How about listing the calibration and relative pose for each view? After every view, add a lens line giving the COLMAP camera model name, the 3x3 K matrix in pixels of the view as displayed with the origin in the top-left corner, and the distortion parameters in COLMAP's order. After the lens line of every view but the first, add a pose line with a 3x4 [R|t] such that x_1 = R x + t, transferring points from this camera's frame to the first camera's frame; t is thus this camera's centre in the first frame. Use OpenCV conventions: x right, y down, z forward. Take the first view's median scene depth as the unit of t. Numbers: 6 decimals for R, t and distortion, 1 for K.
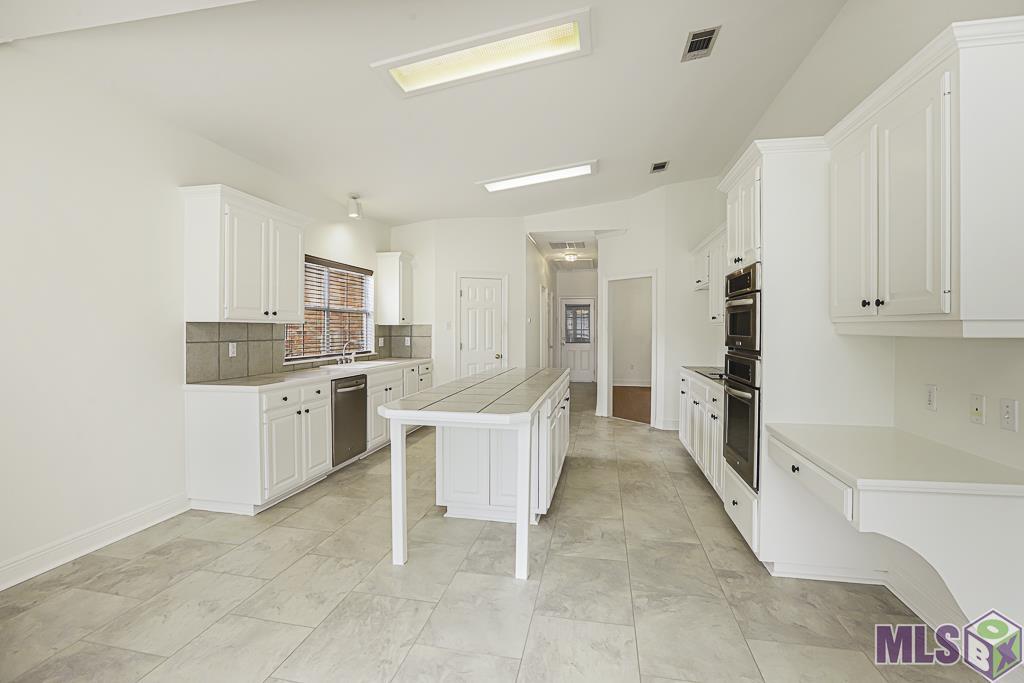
lens RADIAL K [[474.5, 0, 508.2], [0, 474.5, 331.8], [0, 0, 1]] dist [-0.021522, 0.000874]
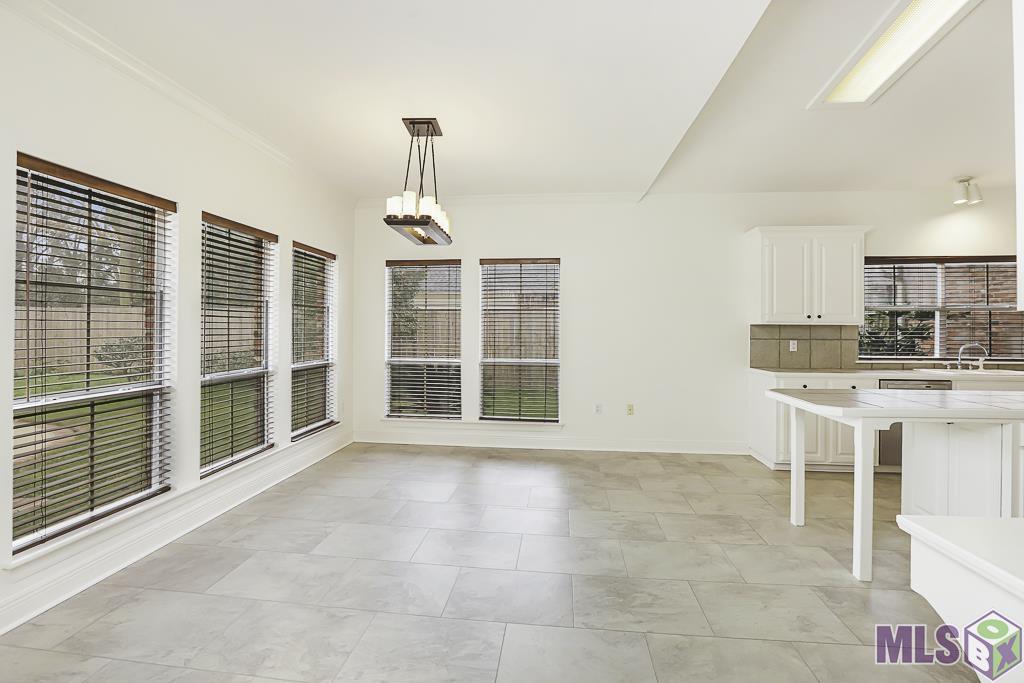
lens RADIAL K [[474.5, 0, 508.2], [0, 474.5, 331.8], [0, 0, 1]] dist [-0.021522, 0.000874]
pose [[0.082974, 0.001728, -0.996550, 0.670851], [-0.010670, 0.999943, 0.000846, 0.007180], [0.996495, 0.010563, 0.082988, 0.125451]]
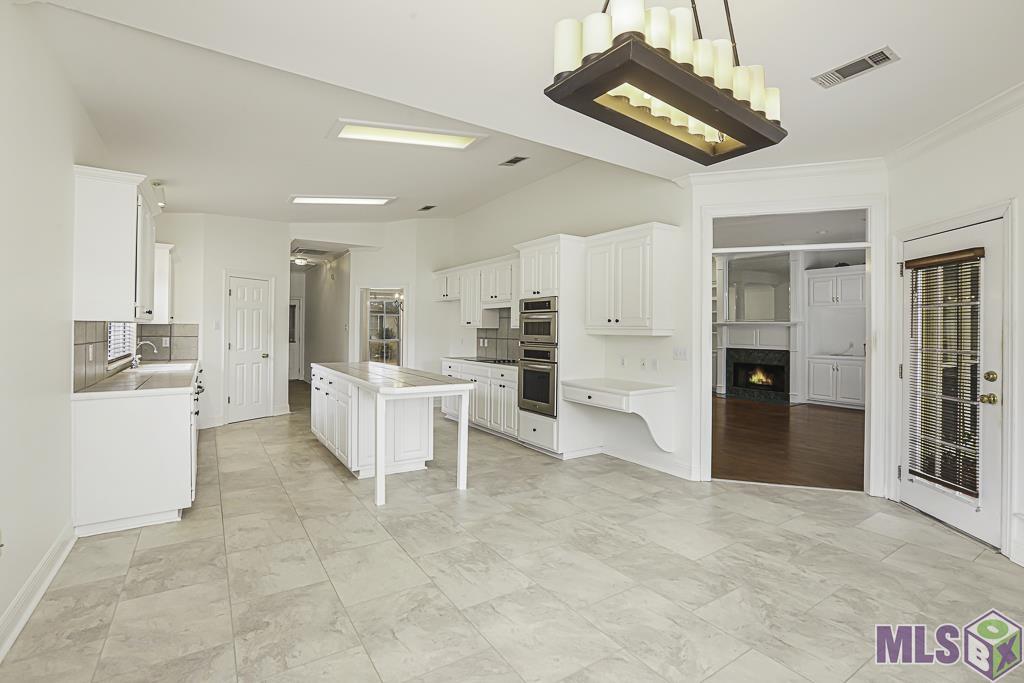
lens RADIAL K [[470.6, 0, 508.7], [0, 470.6, 327.7], [0, 0, 1]] dist [-0.009048, 0.000715]
pose [[0.713518, 0.008437, 0.700586, -0.688202], [-0.003169, 0.999956, -0.008814, -0.003252], [-0.700630, 0.004069, 0.713514, -0.163803]]
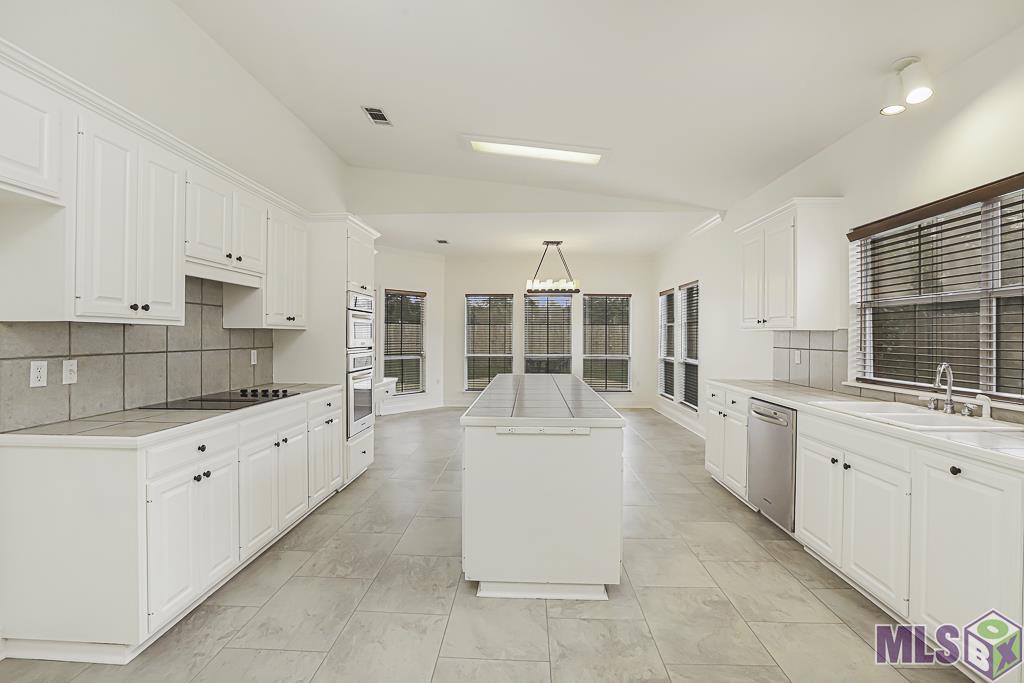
lens RADIAL K [[474.5, 0, 508.2], [0, 474.5, 331.8], [0, 0, 1]] dist [-0.021522, 0.000874]
pose [[-0.988260, -0.007956, -0.152575, 0.217685], [-0.007586, 0.999967, -0.003012, -0.010280], [0.152594, -0.001819, -0.988287, 2.077432]]
